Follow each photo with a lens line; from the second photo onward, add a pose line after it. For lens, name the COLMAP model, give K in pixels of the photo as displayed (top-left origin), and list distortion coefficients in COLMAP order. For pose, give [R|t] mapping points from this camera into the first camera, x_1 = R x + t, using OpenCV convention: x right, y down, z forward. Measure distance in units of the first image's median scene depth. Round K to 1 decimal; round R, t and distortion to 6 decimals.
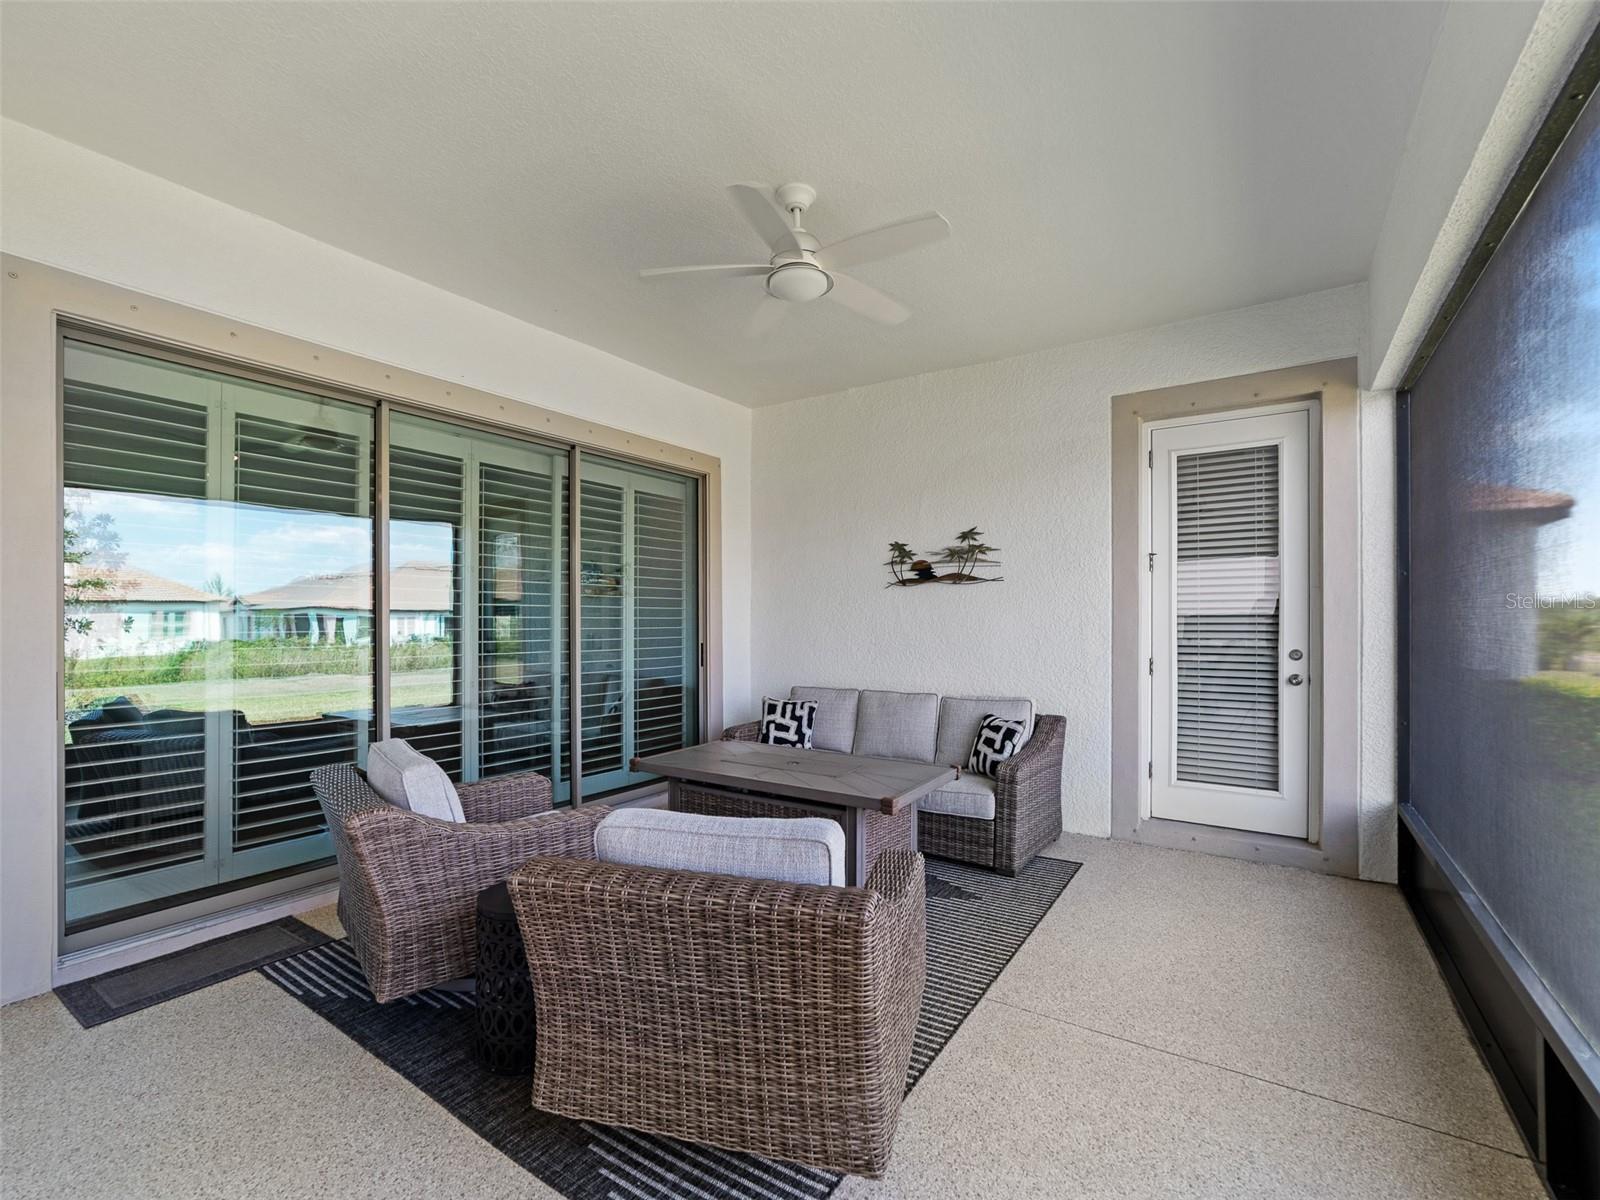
lens RADIAL K [[699.5, 0, 793.8], [0, 699.5, 619.0], [0, 0, 1]] dist [-0.006945, -0.000329]
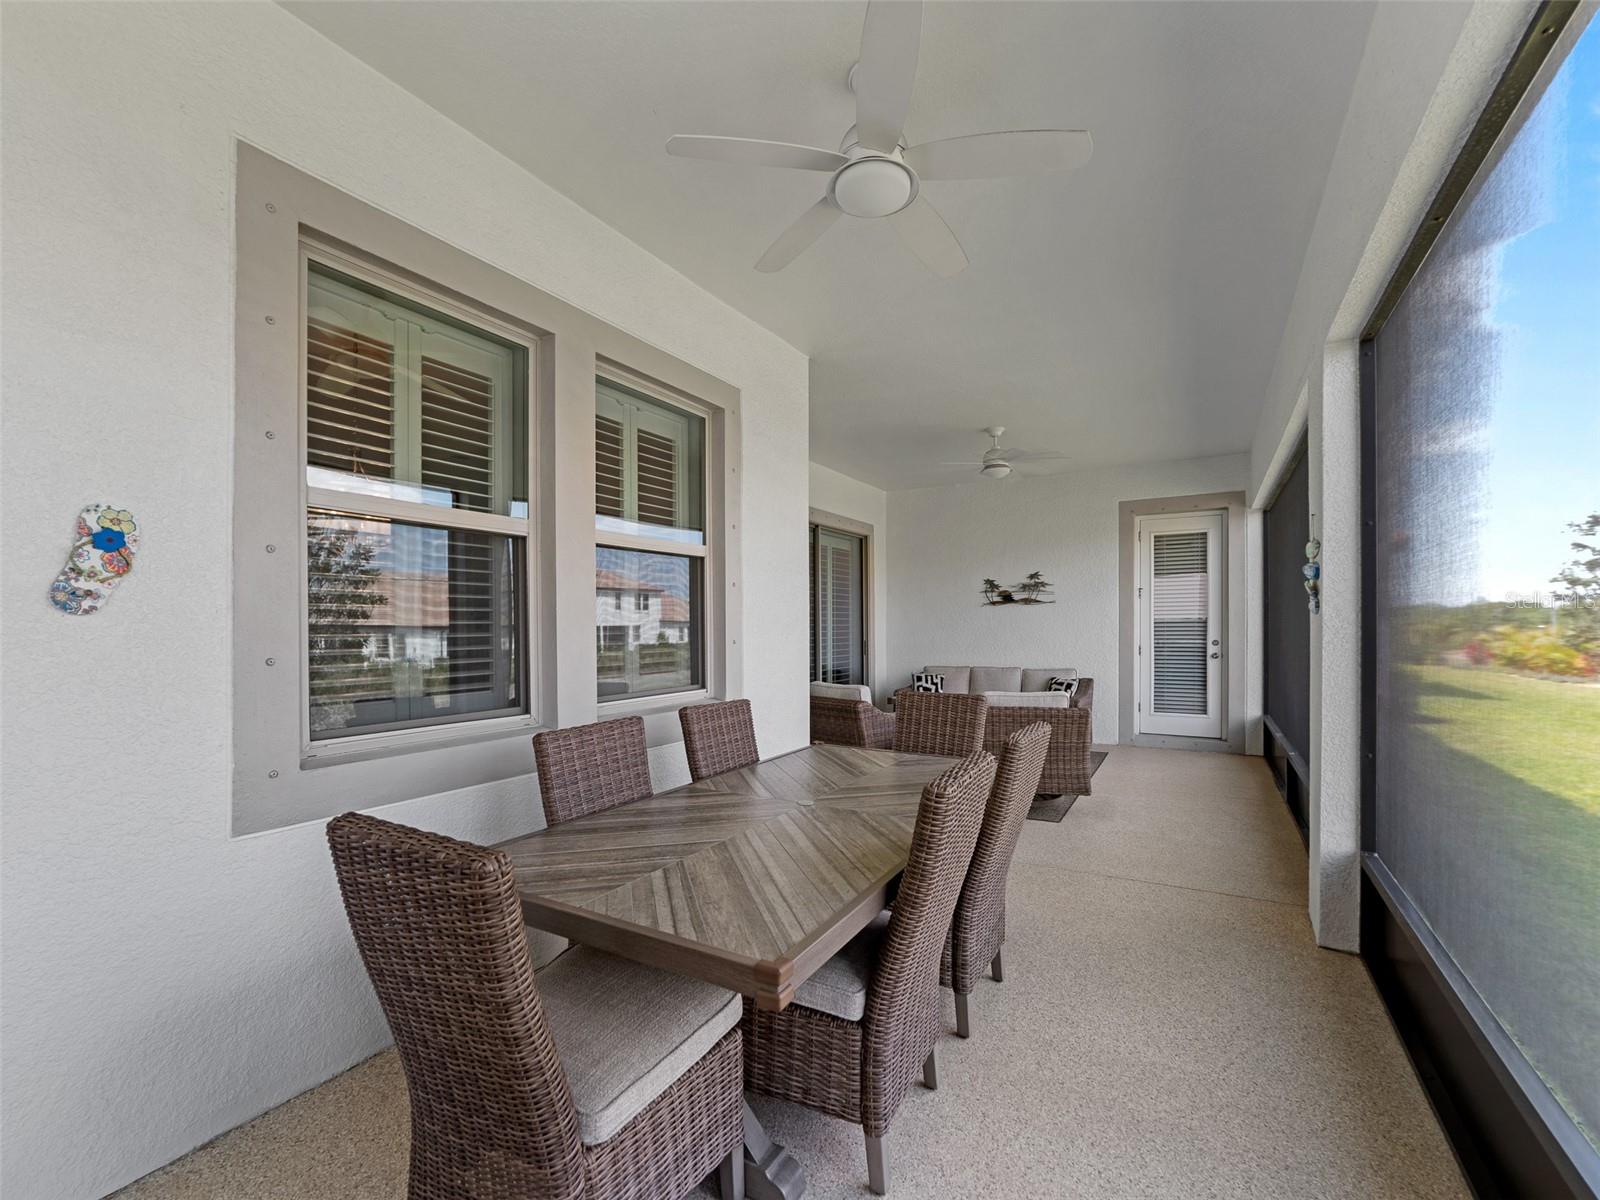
lens RADIAL K [[695.4, 0, 798.6], [0, 695.4, 632.4], [0, 0, 1]] dist [-0.001374, 0.000052]
pose [[0.997676, -0.003958, 0.068017, -0.497079], [0.003486, 0.999969, 0.007055, 0.005036], [-0.068043, -0.006802, 0.997659, -0.744537]]
